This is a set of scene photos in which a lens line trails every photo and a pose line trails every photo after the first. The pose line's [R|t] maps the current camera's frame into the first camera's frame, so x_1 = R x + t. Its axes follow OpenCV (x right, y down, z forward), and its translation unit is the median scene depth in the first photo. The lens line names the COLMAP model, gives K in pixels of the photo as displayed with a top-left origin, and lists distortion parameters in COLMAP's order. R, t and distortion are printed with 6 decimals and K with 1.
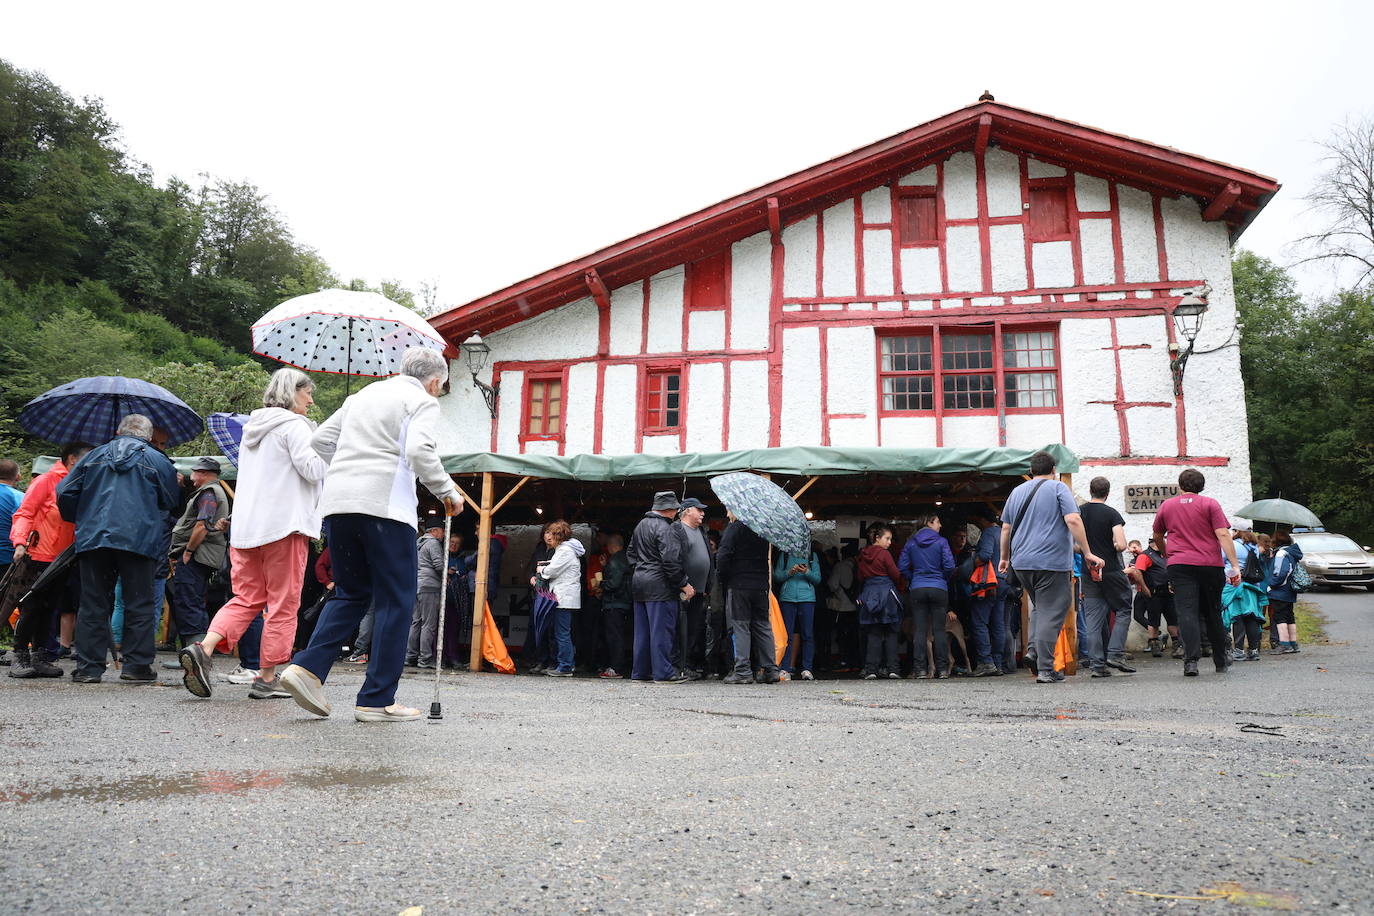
lens RADIAL K [[960.8, 0, 688.0], [0, 960.8, 459.9], [0, 0, 1]] dist [-0.083361, 0.058423]
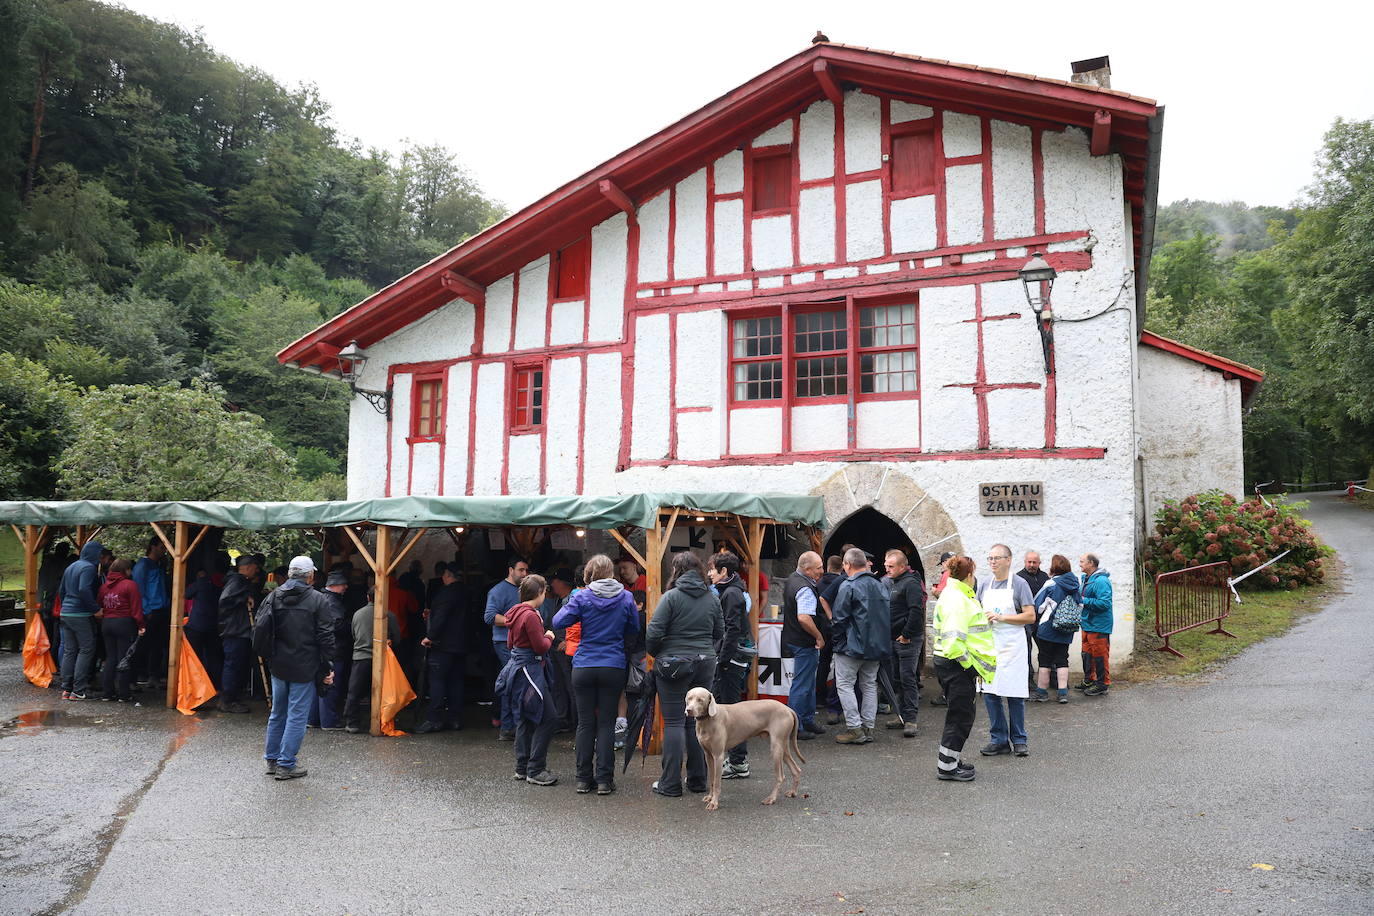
lens RADIAL K [[960.8, 0, 696.9], [0, 960.8, 459.9], [0, 0, 1]] dist [-0.083361, 0.058423]
pose [[0.969652, -0.030755, -0.242549, 0.391375], [0.050826, 0.995740, 0.076932, -0.068382], [0.239150, -0.086925, 0.967084, 0.093977]]
